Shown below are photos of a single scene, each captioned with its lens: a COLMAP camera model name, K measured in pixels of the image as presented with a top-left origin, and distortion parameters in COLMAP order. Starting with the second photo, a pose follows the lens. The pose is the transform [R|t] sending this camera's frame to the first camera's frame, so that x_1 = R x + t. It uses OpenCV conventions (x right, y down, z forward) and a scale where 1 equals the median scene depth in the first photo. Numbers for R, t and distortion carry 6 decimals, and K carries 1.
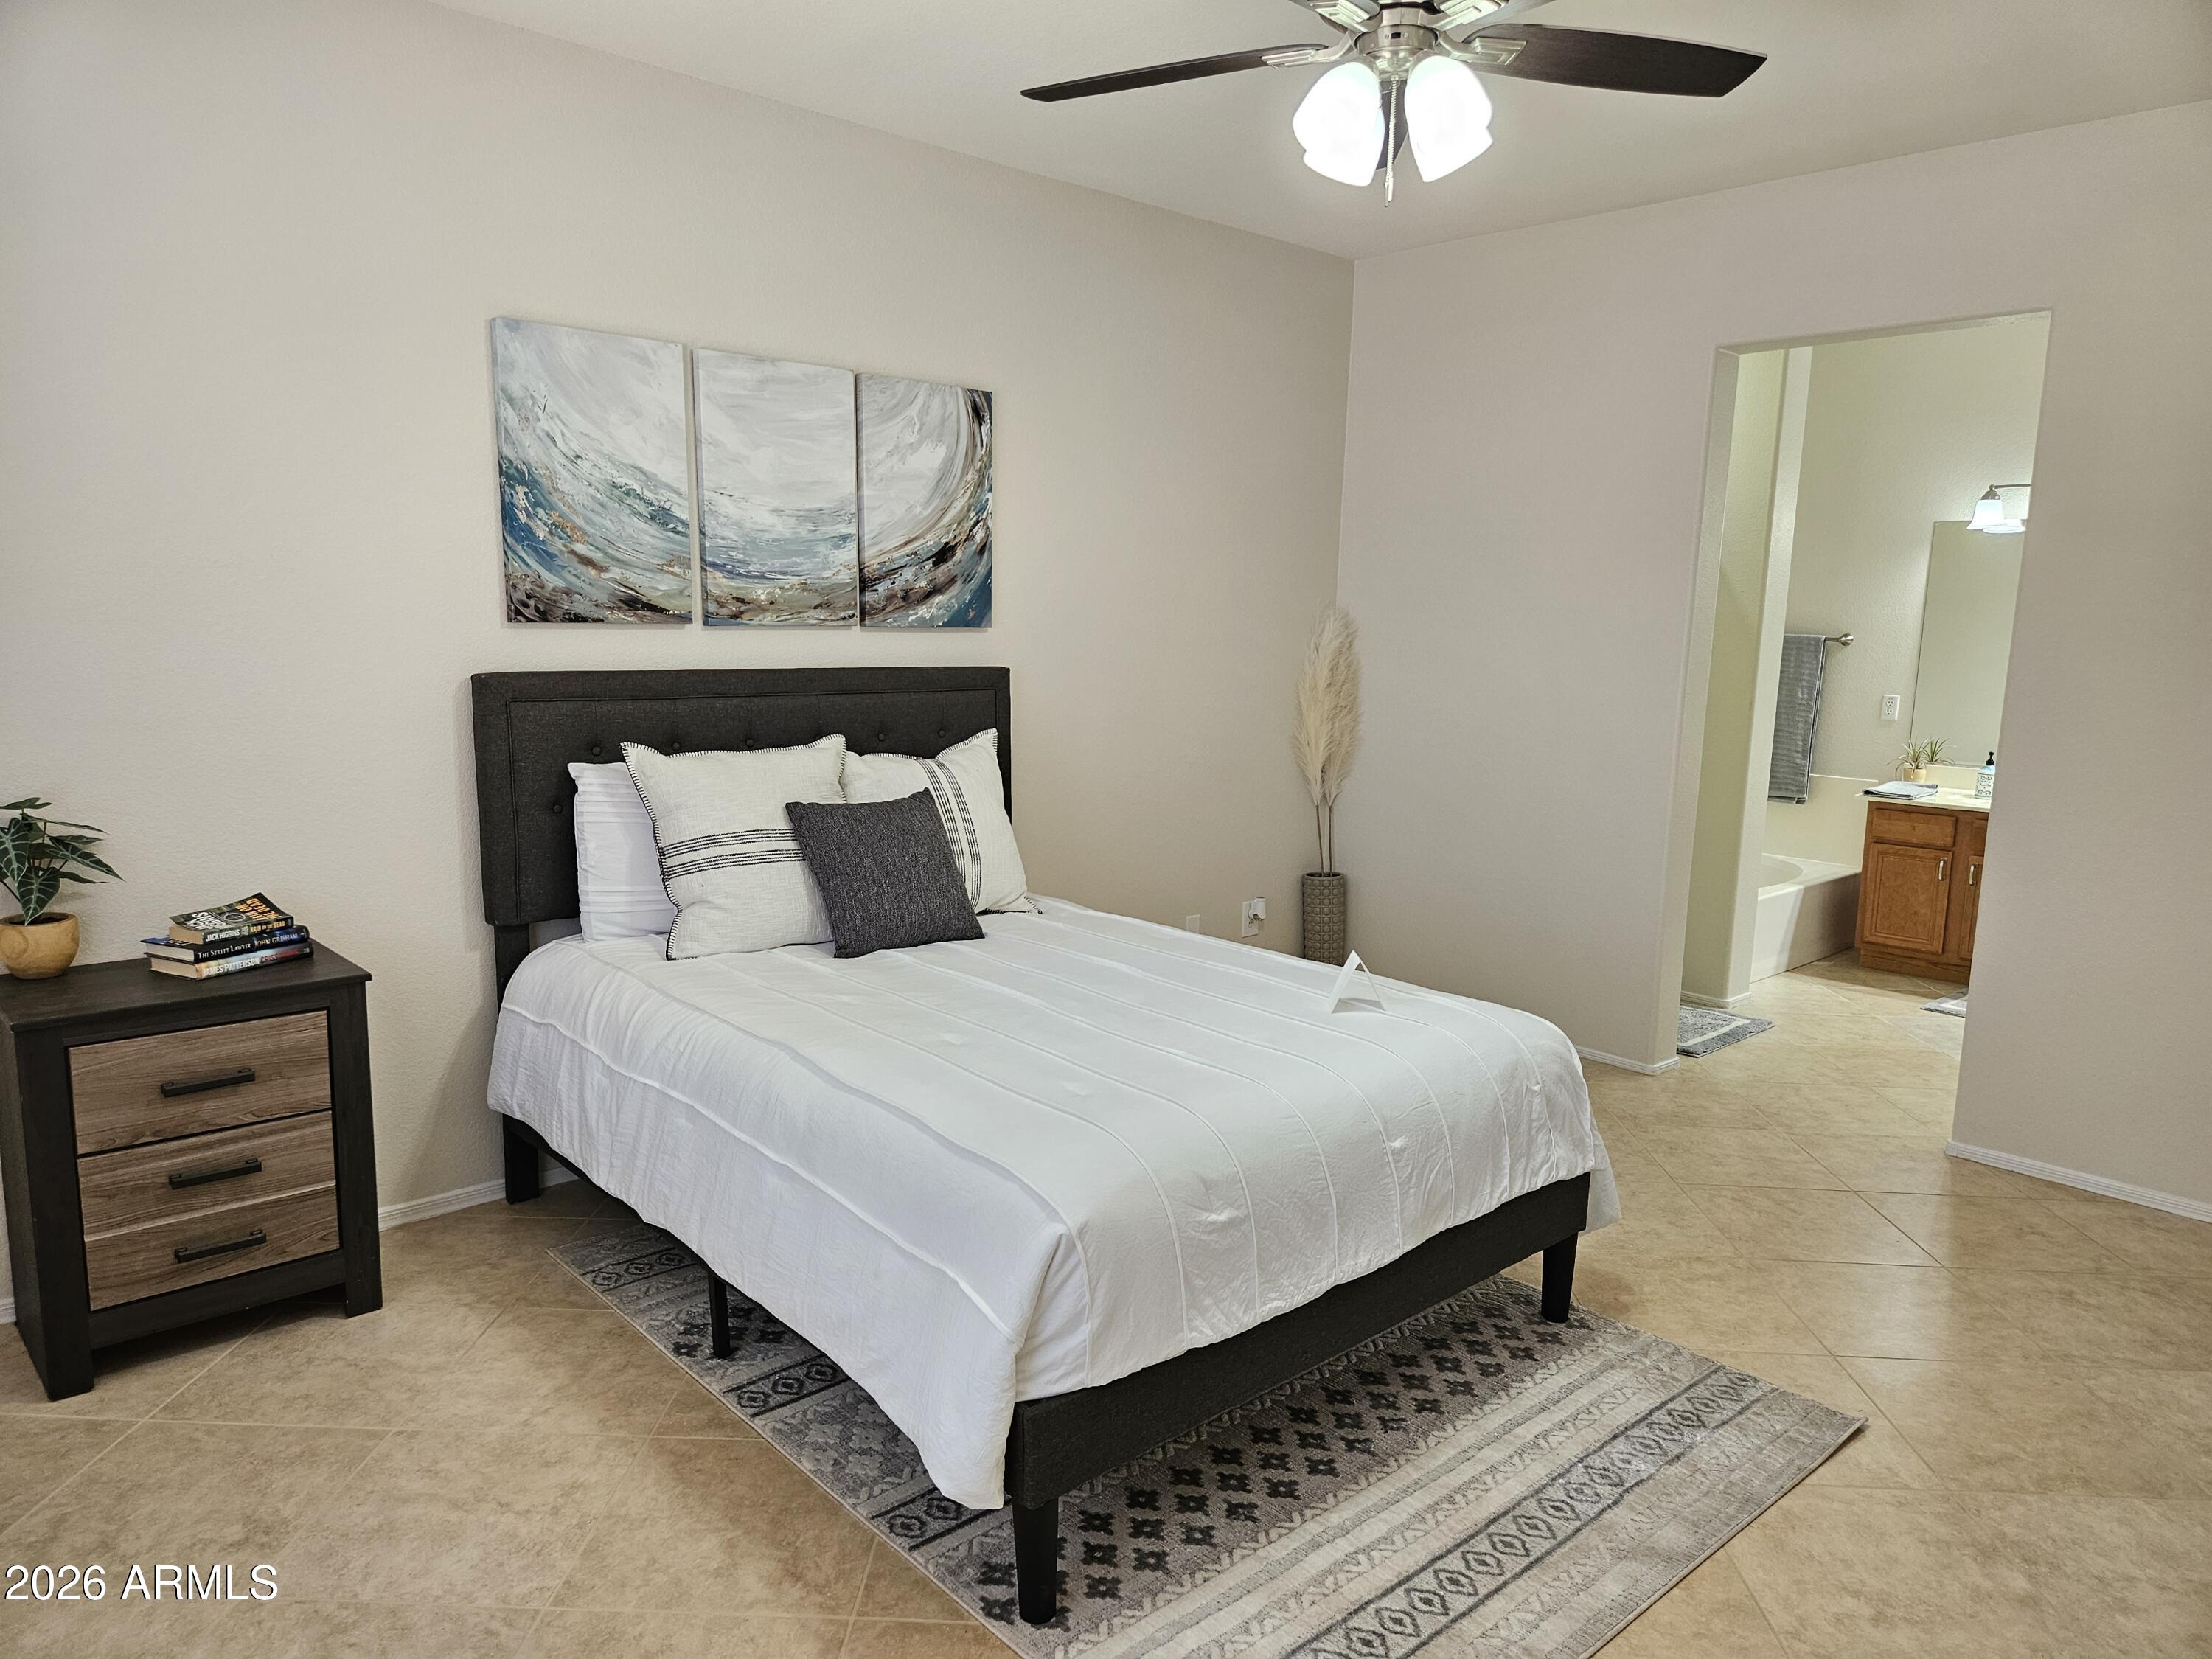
lens RADIAL K [[1479.9, 0, 1132.4], [0, 1479.9, 843.9], [0, 0, 1]] dist [0.073049, -0.050689]
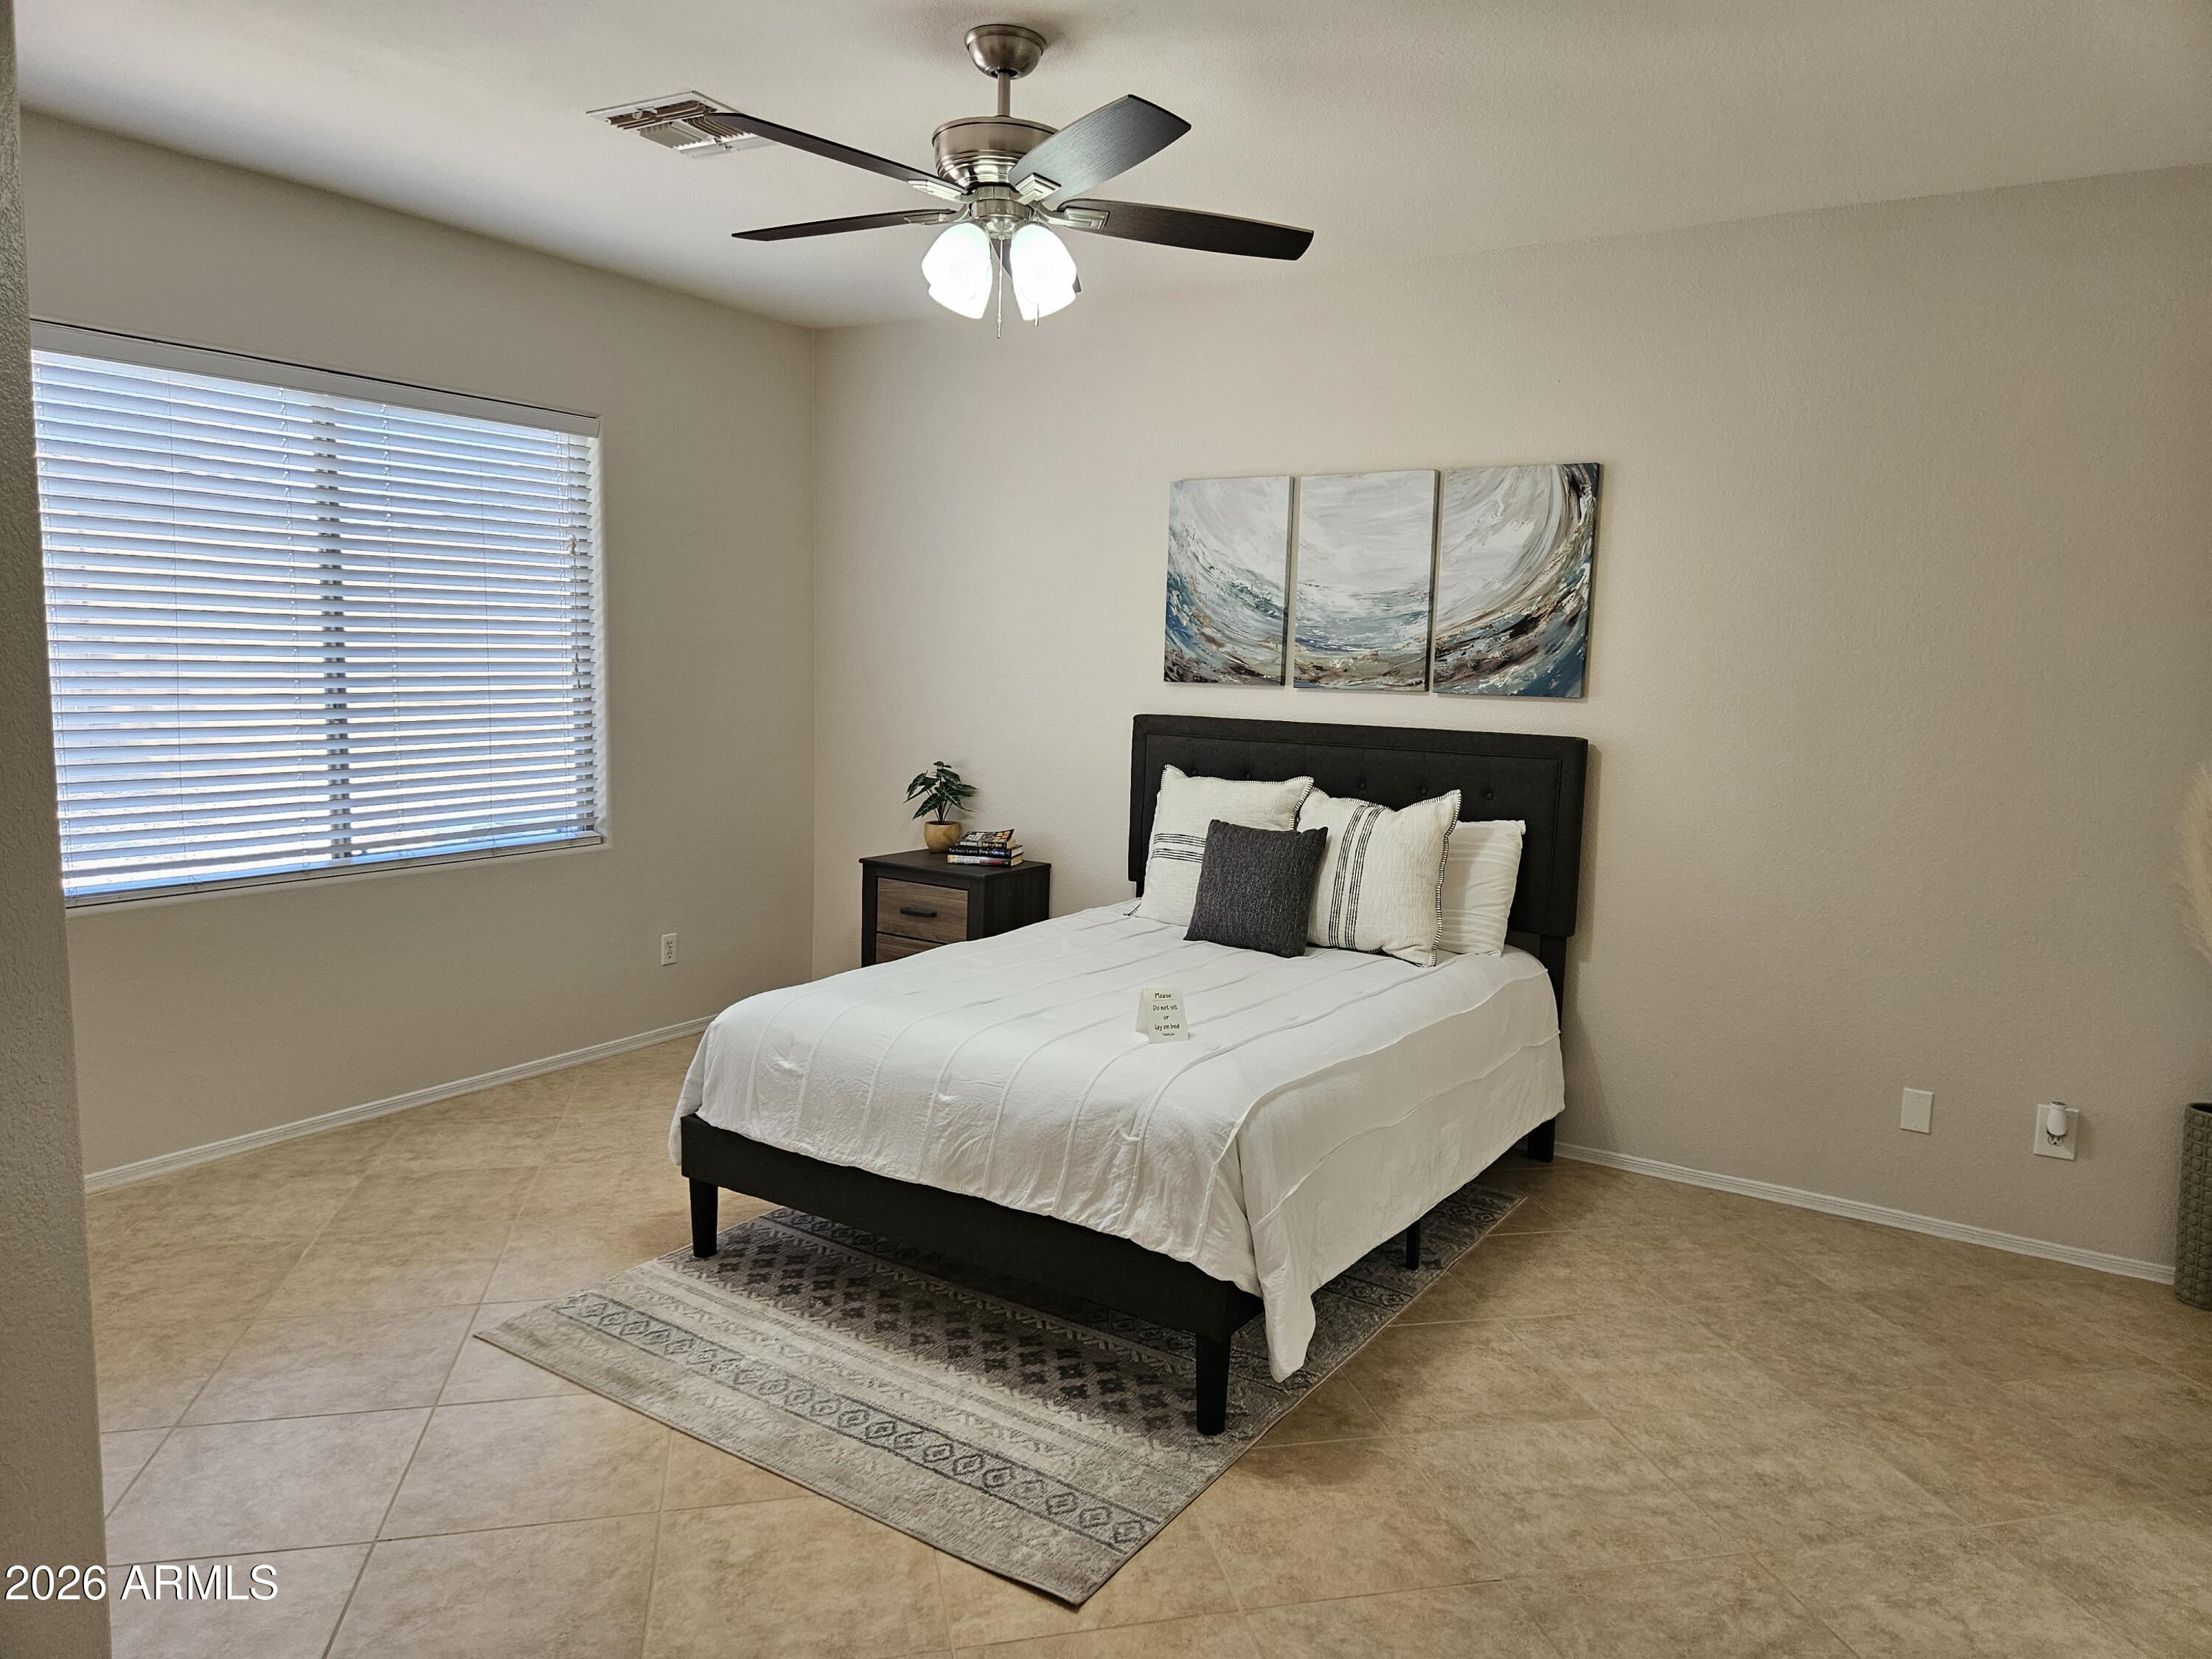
lens RADIAL K [[1488.6, 0, 1110.5], [0, 1488.6, 837.4], [0, 0, 1]] dist [0.059302, -0.057982]
pose [[0.243311, 0.104774, -0.964273, 0.910359], [-0.179772, 0.981795, 0.061316, -0.068949], [0.953143, 0.158431, 0.257717, 0.529827]]
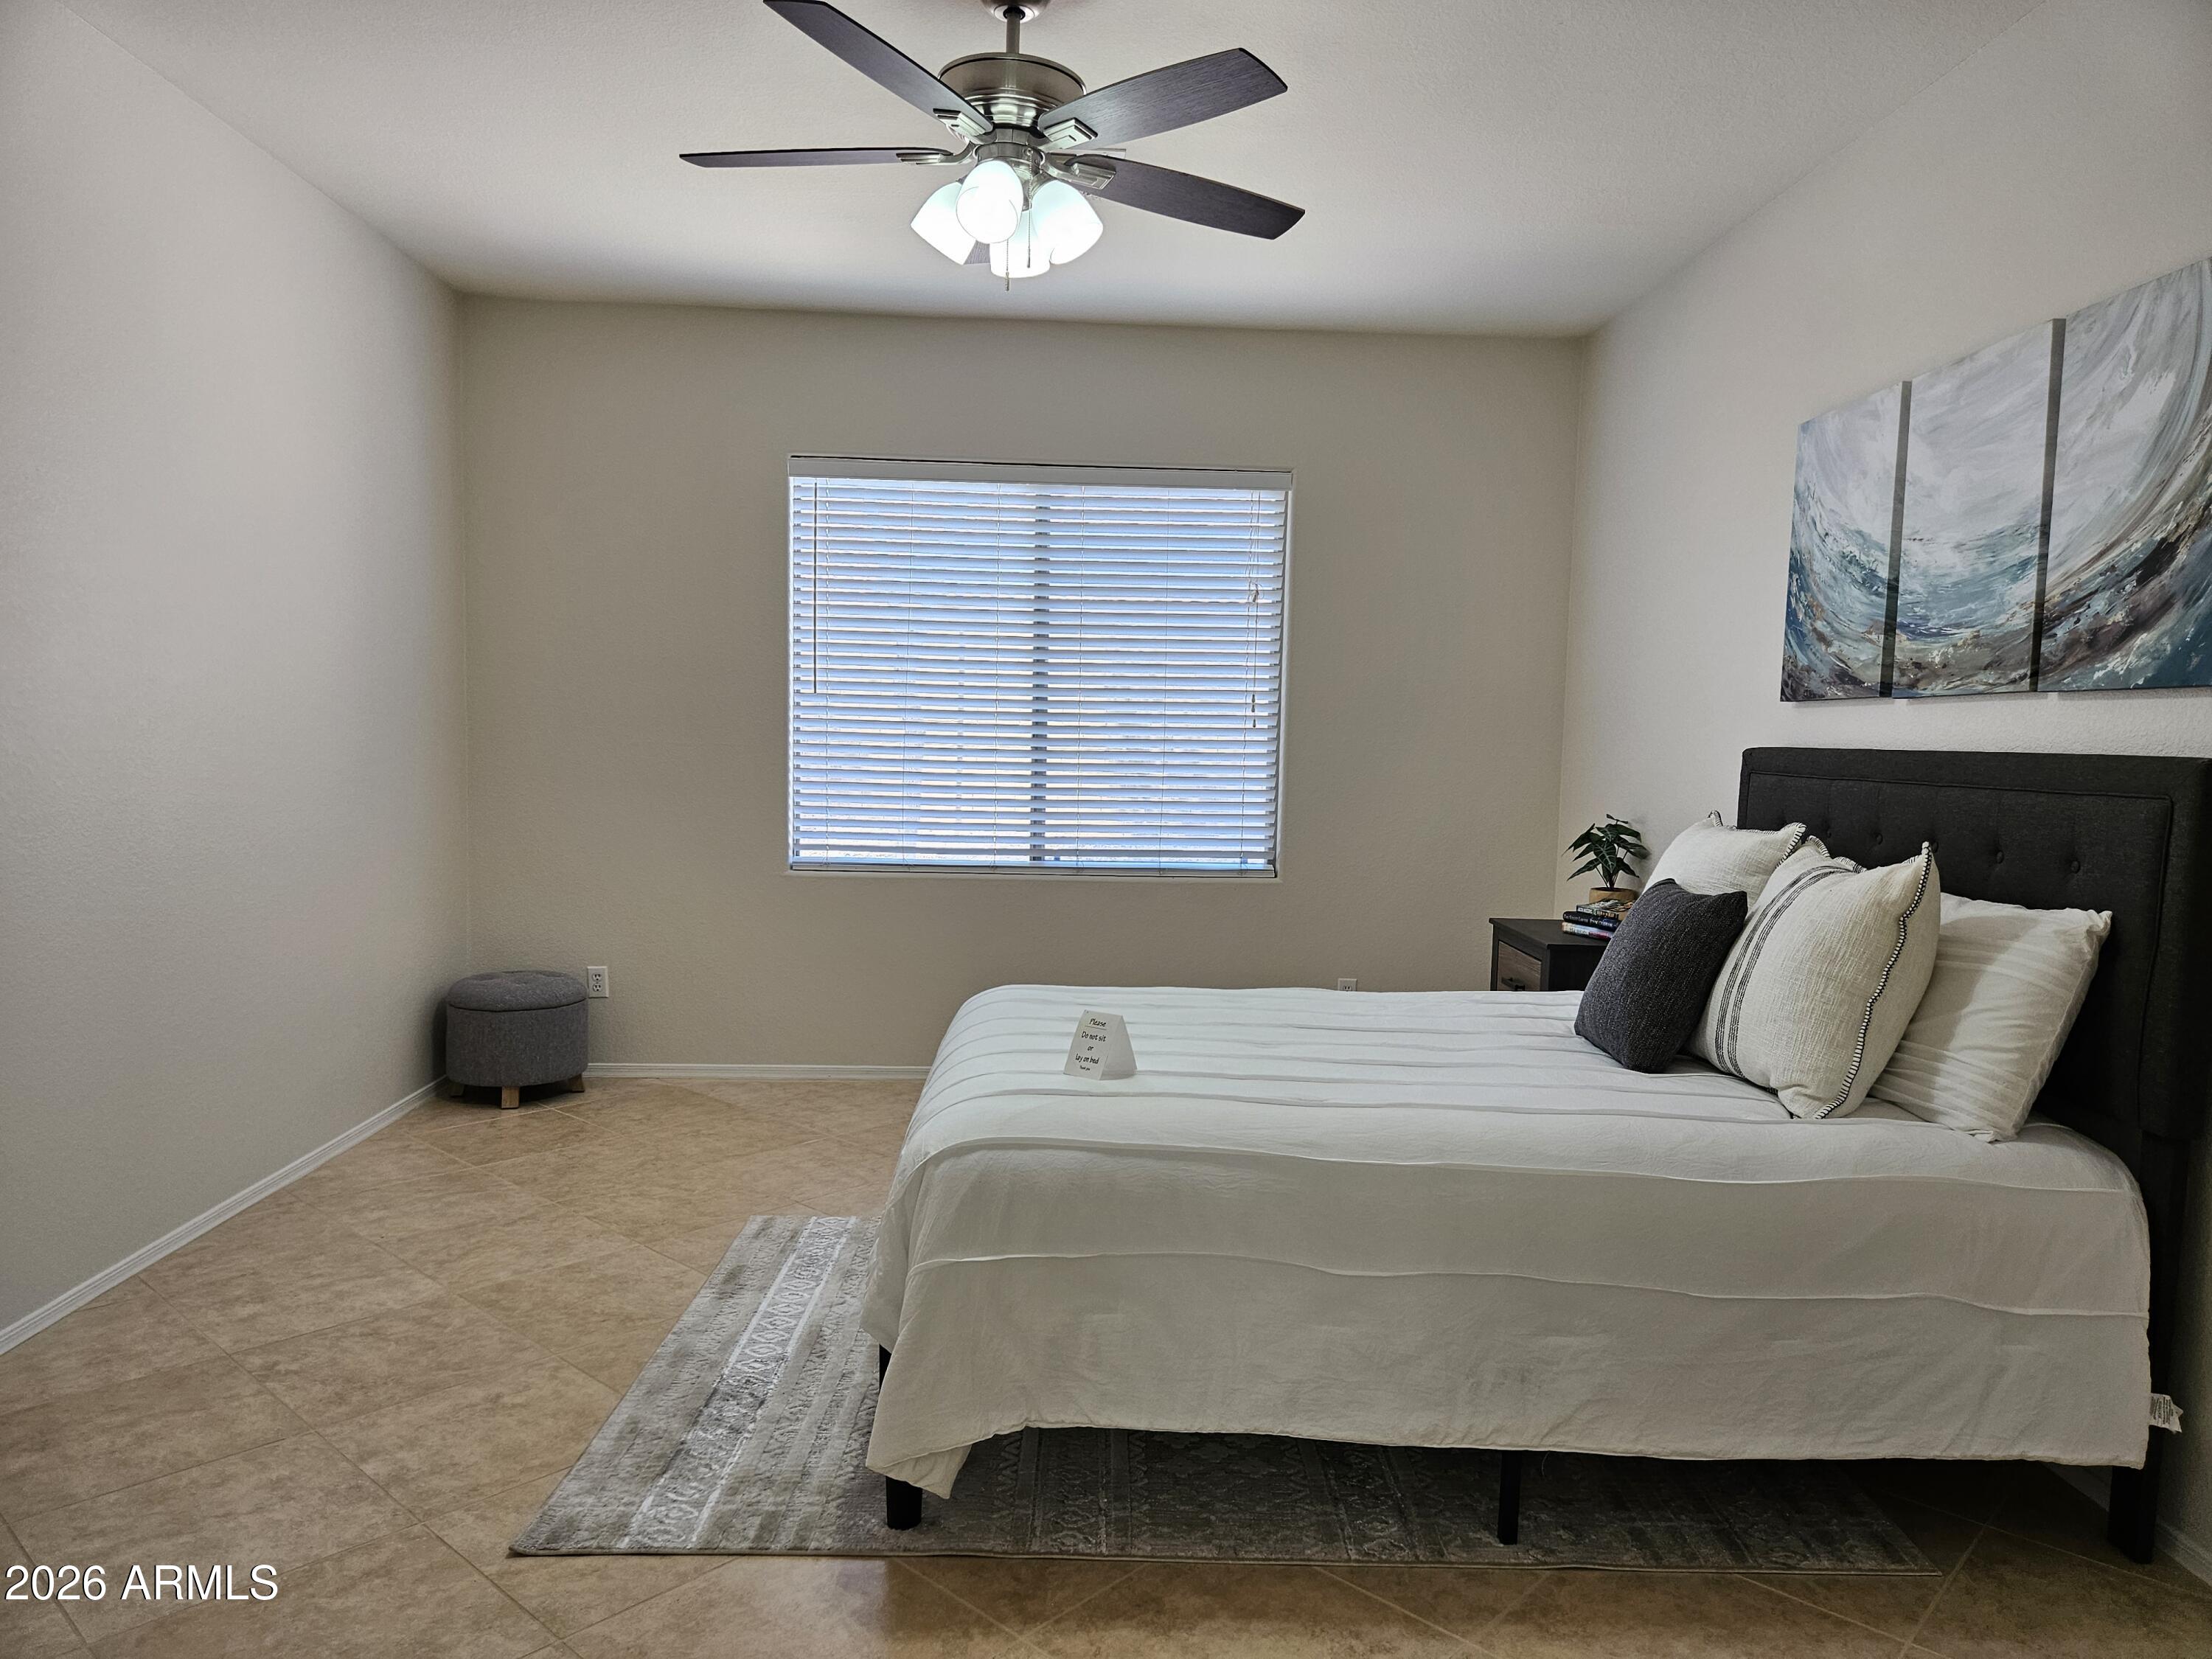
lens RADIAL K [[1488.6, 0, 1110.5], [0, 1488.6, 837.4], [0, 0, 1]] dist [0.059302, -0.057982]
pose [[-0.662807, 0.009630, -0.748728, 0.632523], [-0.165701, 0.973241, 0.159204, -0.129794], [0.730226, 0.229586, -0.643475, 1.219255]]
